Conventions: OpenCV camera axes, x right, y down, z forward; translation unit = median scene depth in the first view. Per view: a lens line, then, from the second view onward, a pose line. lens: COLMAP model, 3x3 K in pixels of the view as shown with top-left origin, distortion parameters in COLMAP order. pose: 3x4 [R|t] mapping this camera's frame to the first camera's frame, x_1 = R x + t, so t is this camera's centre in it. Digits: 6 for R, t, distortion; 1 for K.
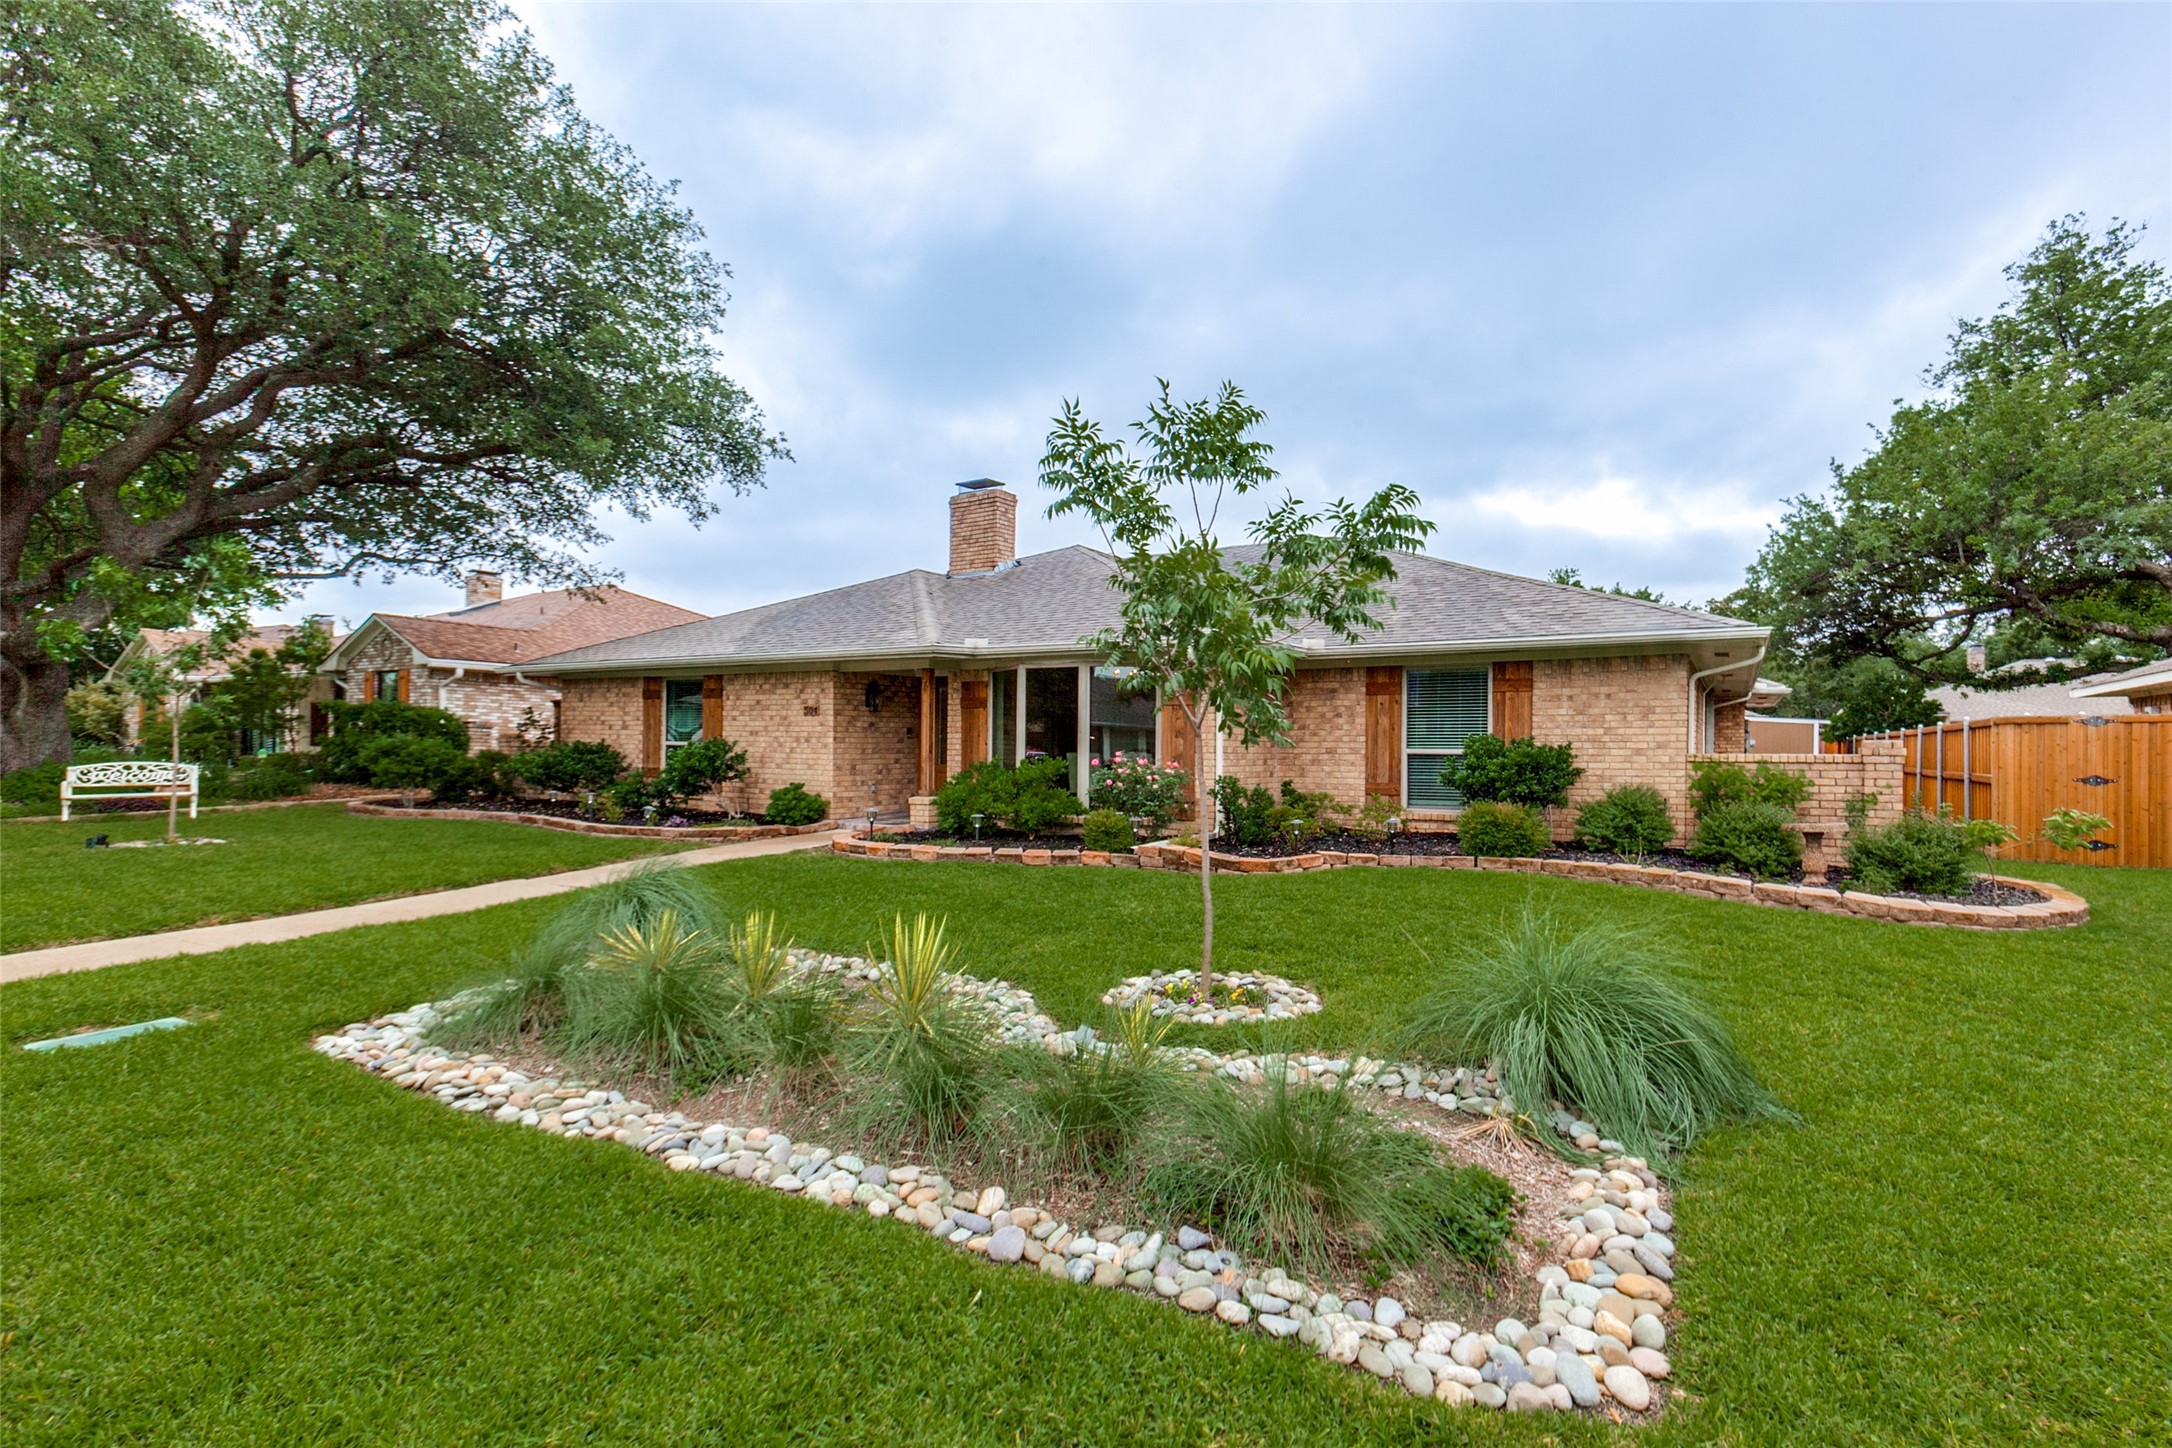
lens RADIAL K [[1091.8, 0, 1086.0], [0, 1091.8, 724.0], [0, 0, 1]] dist [-0.017235, 0.000268]
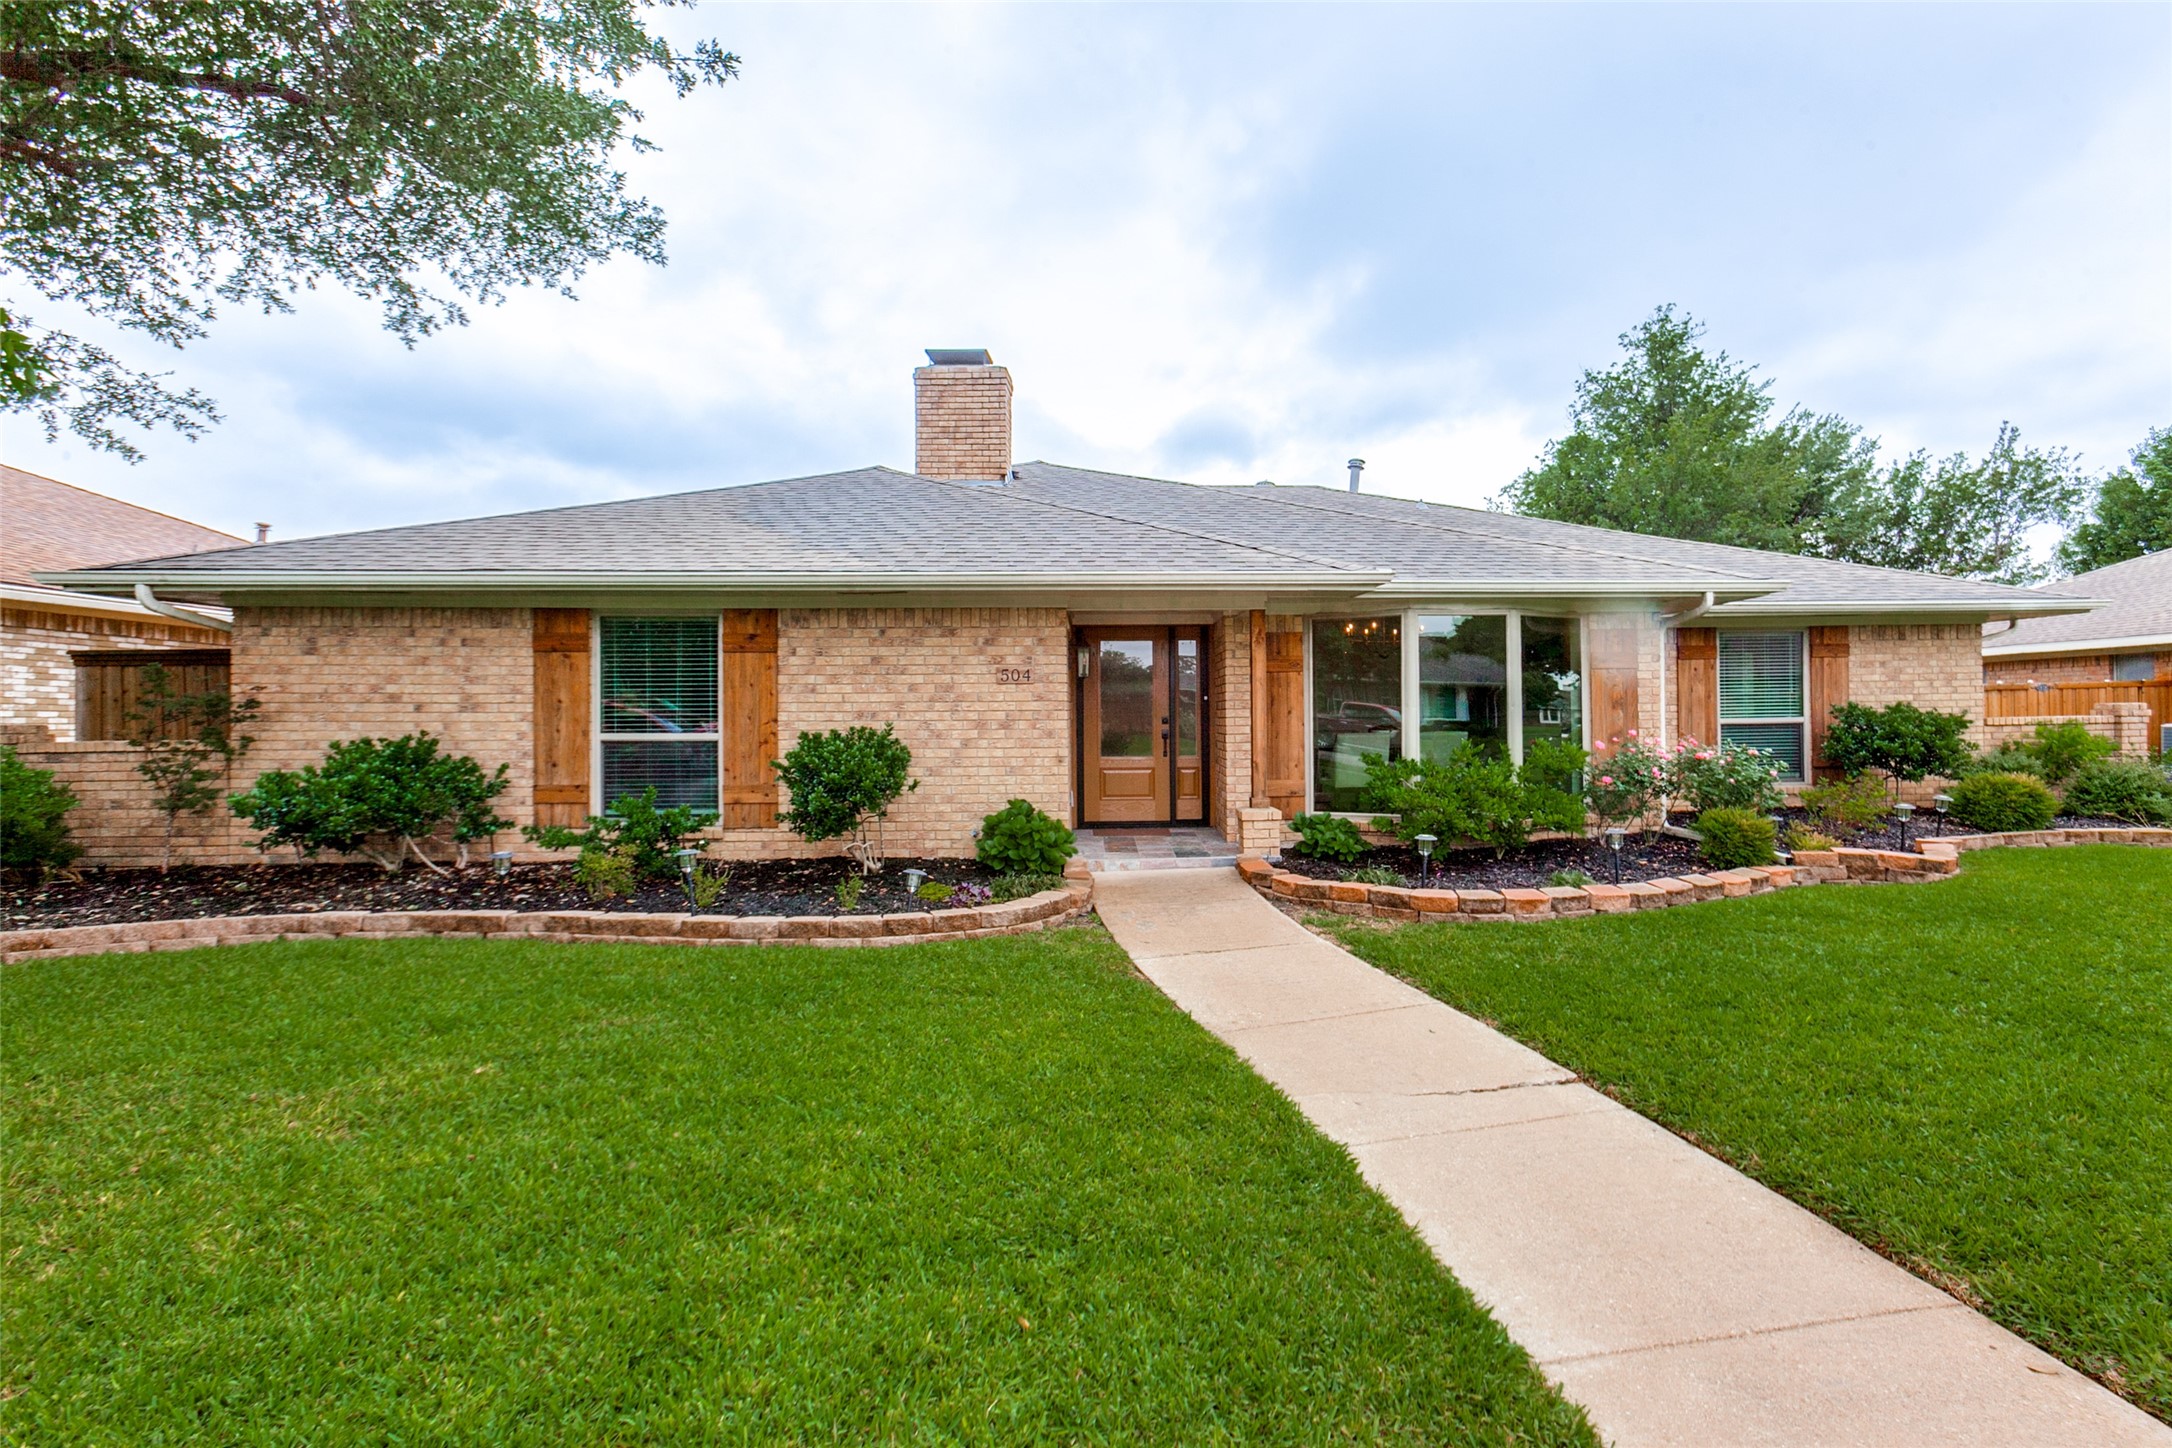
lens RADIAL K [[1061.8, 0, 1135.2], [0, 1061.8, 677.3], [0, 0, 1]] dist [-0.001319, 0.000357]
pose [[0.797713, 0.002799, 0.603031, -0.514186], [0.007367, 0.999869, -0.014386, -0.002103], [-0.602993, 0.015919, 0.797588, 0.473550]]
